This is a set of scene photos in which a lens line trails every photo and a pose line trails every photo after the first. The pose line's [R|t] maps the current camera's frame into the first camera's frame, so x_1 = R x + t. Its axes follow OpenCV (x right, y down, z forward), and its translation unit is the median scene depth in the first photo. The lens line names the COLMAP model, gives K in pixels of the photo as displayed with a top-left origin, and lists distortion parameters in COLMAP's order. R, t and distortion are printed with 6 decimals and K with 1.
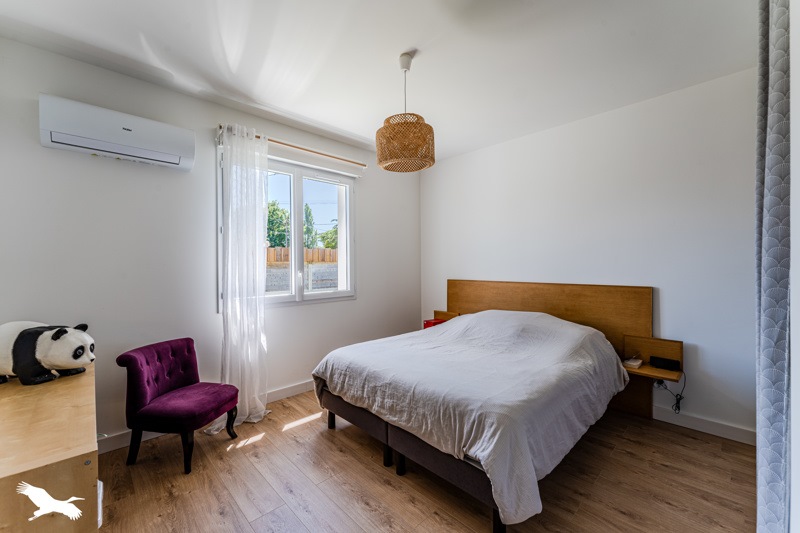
lens RADIAL K [[324.9, 0, 400.7], [0, 324.9, 267.8], [0, 0, 1]] dist [-0.002449, -0.000108]
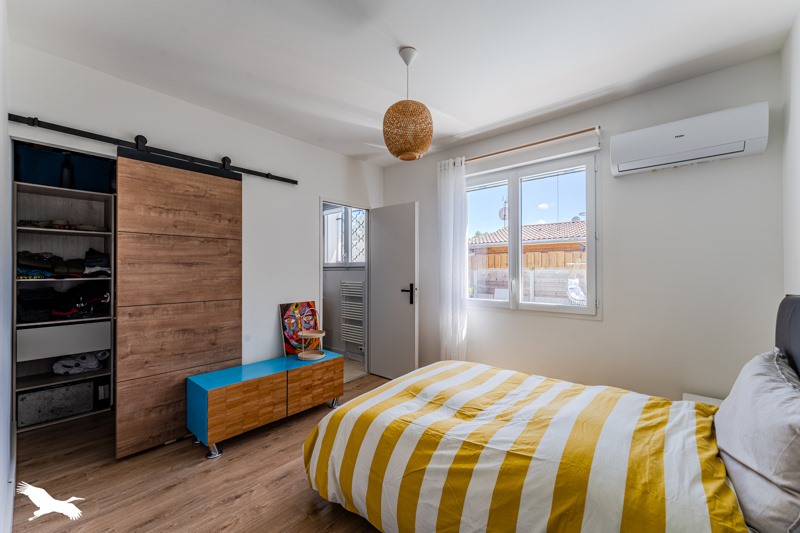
lens RADIAL K [[324.9, 0, 400.1], [0, 324.9, 269.7], [0, 0, 1]] dist [-0.002449, -0.000108]
pose [[0.110336, -0.009206, -0.993852, 0.603703], [-0.008531, 0.999911, -0.010209, -0.000524], [0.993858, 0.009605, 0.110248, 0.557731]]
